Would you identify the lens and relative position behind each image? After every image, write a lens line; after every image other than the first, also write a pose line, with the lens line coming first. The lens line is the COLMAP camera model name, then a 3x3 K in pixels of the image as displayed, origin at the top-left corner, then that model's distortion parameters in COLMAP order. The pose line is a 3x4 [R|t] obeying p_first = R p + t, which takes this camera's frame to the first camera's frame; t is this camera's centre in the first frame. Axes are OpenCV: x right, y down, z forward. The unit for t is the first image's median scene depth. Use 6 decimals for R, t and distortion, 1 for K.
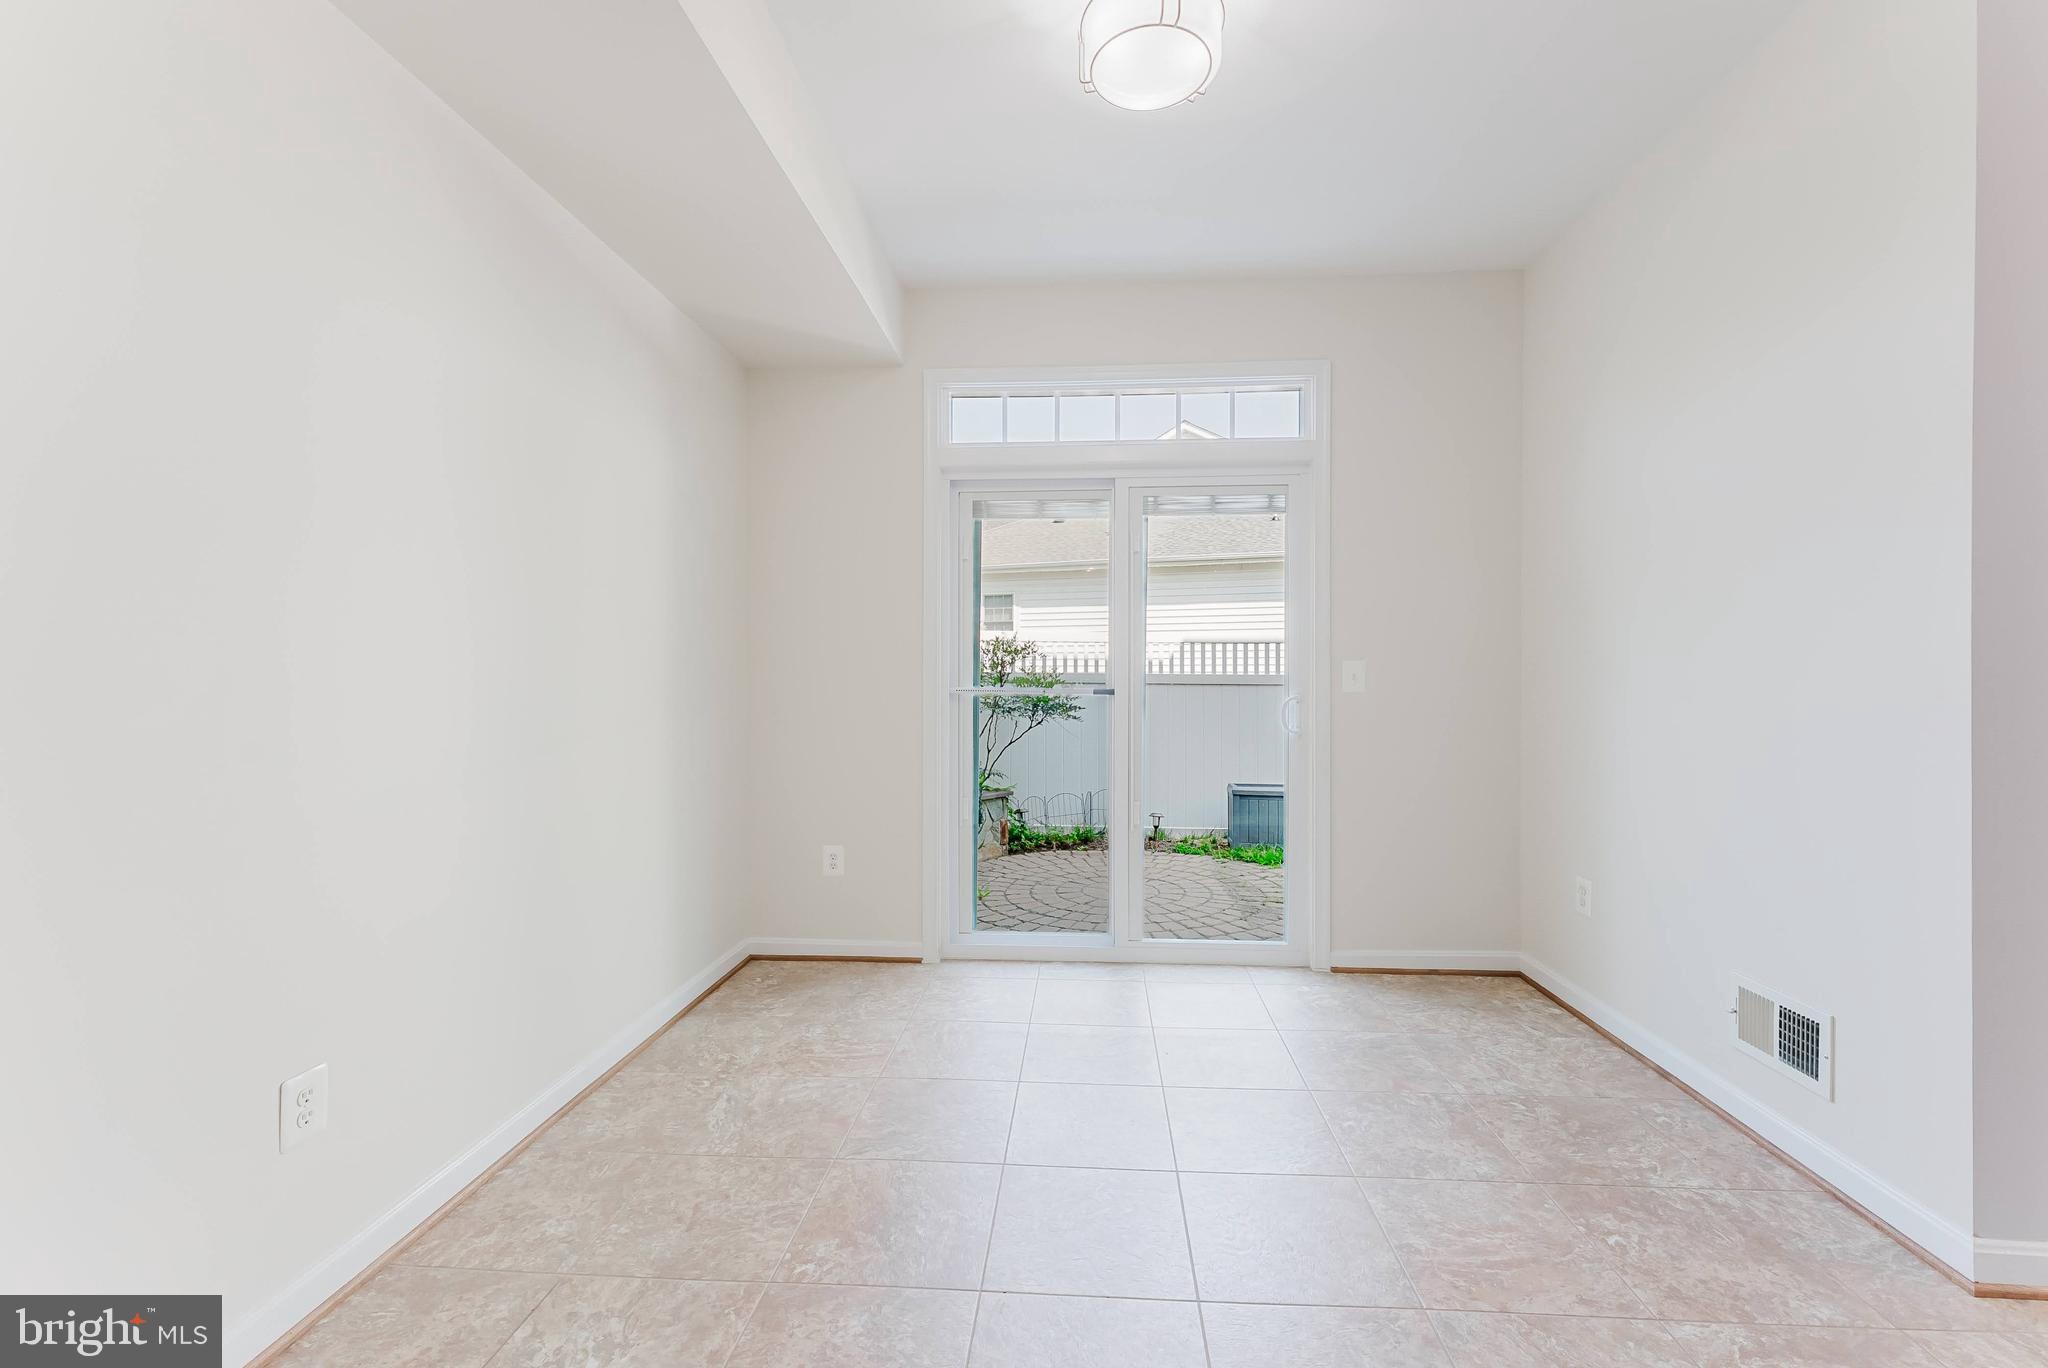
lens RADIAL K [[820.4, 0, 1047.9], [0, 820.4, 673.8], [0, 0, 1]] dist [0.000817, 0.000423]
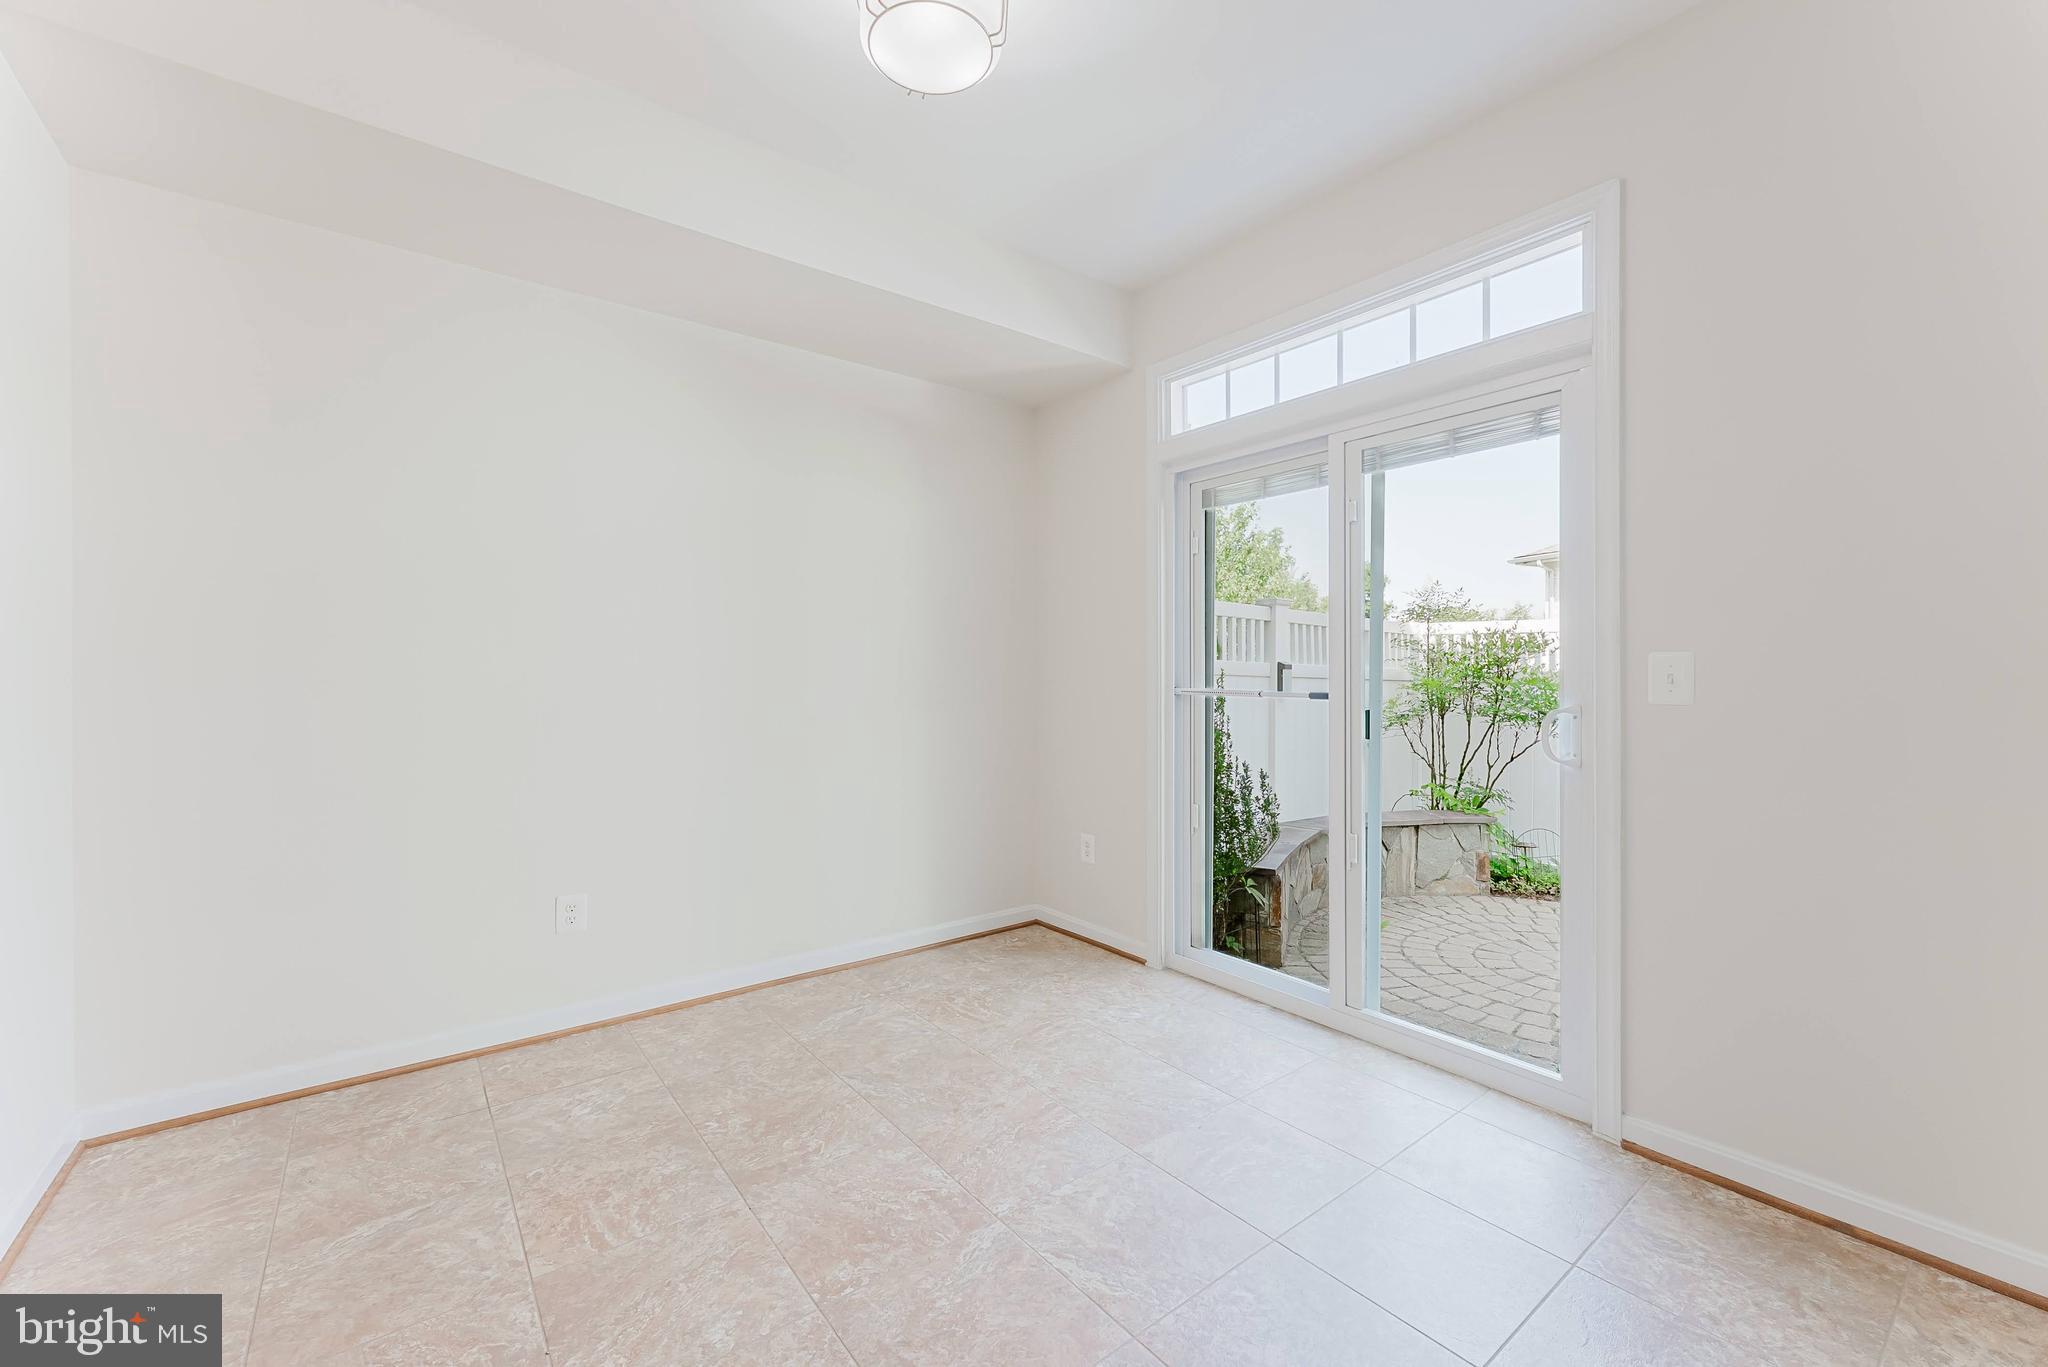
lens RADIAL K [[820.4, 0, 1047.9], [0, 820.4, 673.3], [0, 0, 1]] dist [0.000817, 0.000423]
pose [[0.674280, -0.001097, -0.738475, 0.509371], [0.001584, 0.999999, -0.000039, -0.001087], [0.738474, -0.001144, 0.674281, 0.247372]]
